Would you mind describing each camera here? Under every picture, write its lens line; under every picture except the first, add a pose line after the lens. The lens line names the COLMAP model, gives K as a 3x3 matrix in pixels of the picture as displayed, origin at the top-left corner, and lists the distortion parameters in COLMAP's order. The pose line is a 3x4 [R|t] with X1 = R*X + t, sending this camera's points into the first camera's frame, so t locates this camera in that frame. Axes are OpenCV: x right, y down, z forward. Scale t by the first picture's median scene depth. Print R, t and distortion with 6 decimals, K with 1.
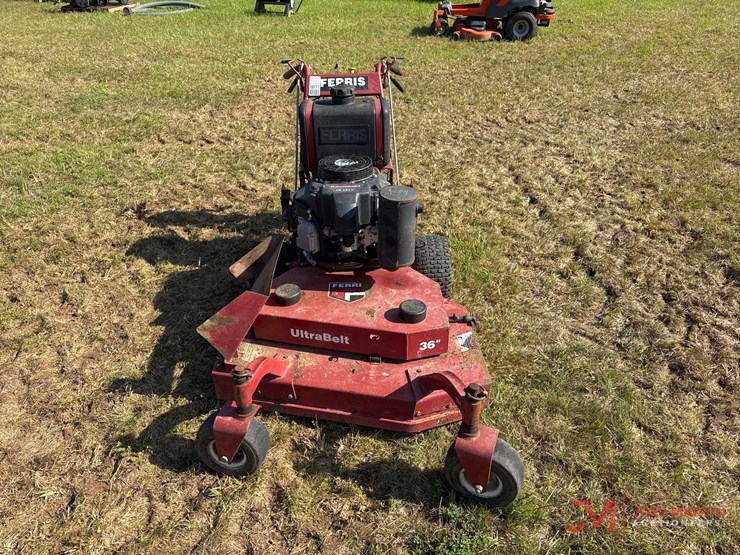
lens RADIAL K [[528.2, 0, 364.9], [0, 528.2, 278.1], [0, 0, 1]] dist [0.073699, -0.128827]
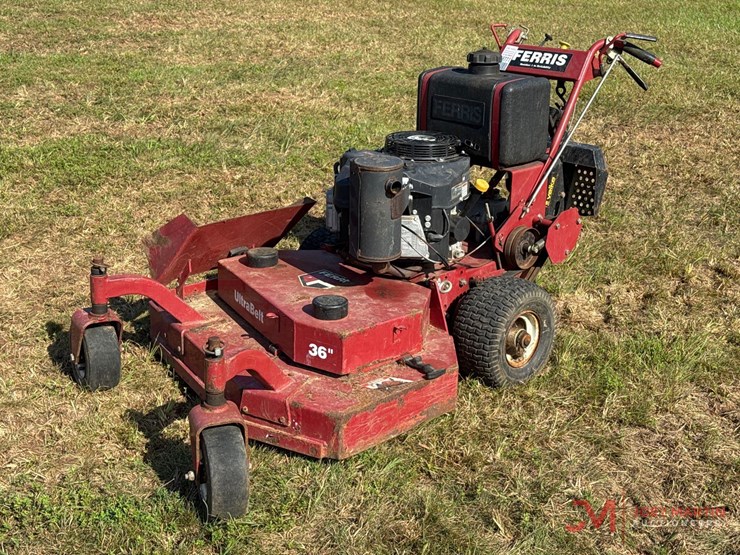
lens RADIAL K [[1037.7, 0, 381.4], [0, 1037.7, 263.7], [0, 0, 1]] dist [0.123862, 0.102644]
pose [[0.687784, 0.263097, -0.676560, 1.118693], [-0.405437, 0.912320, -0.057385, 0.059580], [0.602141, 0.313771, 0.734148, -0.073104]]
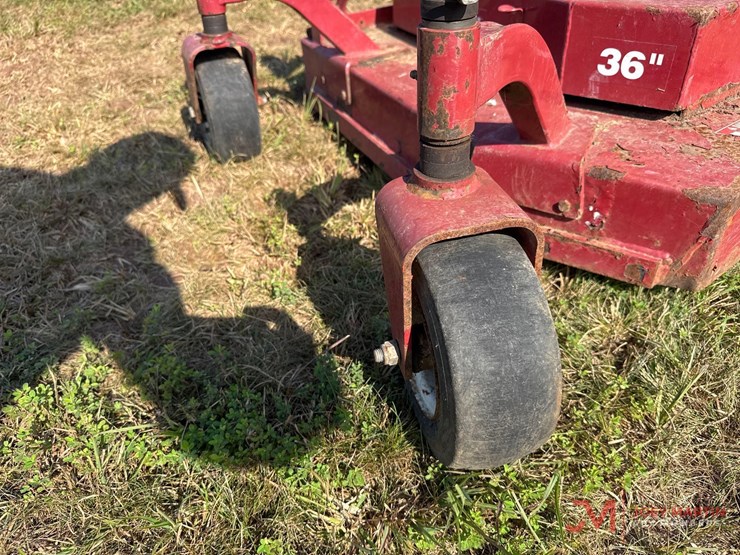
lens RADIAL K [[528.2, 0, 364.9], [0, 528.2, 278.1], [0, 0, 1]] dist [0.073699, -0.128827]
pose [[0.586419, 0.462262, -0.665152, 0.318805], [-0.369010, 0.883466, 0.288653, 0.211240], [0.721072, 0.076176, 0.688660, 0.609287]]
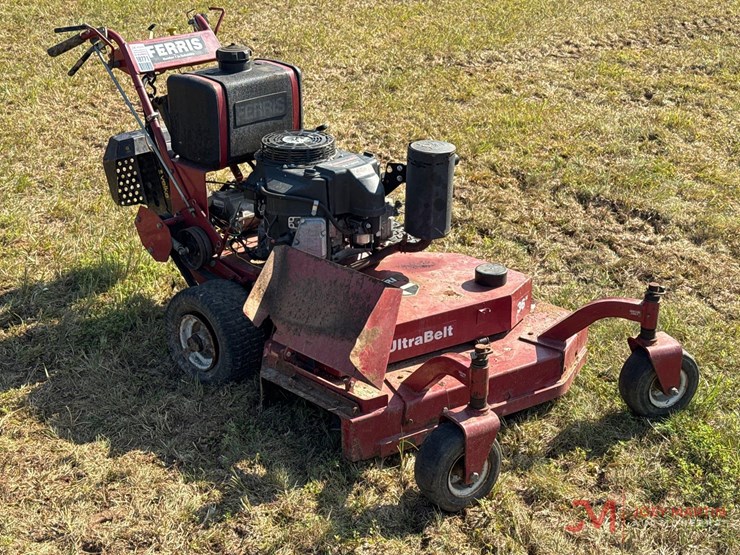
lens RADIAL K [[1037.7, 0, 381.4], [0, 1037.7, 263.7], [0, 0, 1]] dist [0.123862, 0.102644]
pose [[0.697170, -0.246486, 0.673200, -1.130478], [0.351014, 0.936140, -0.020753, 0.018194], [-0.625094, 0.250770, 0.739169, -0.124556]]
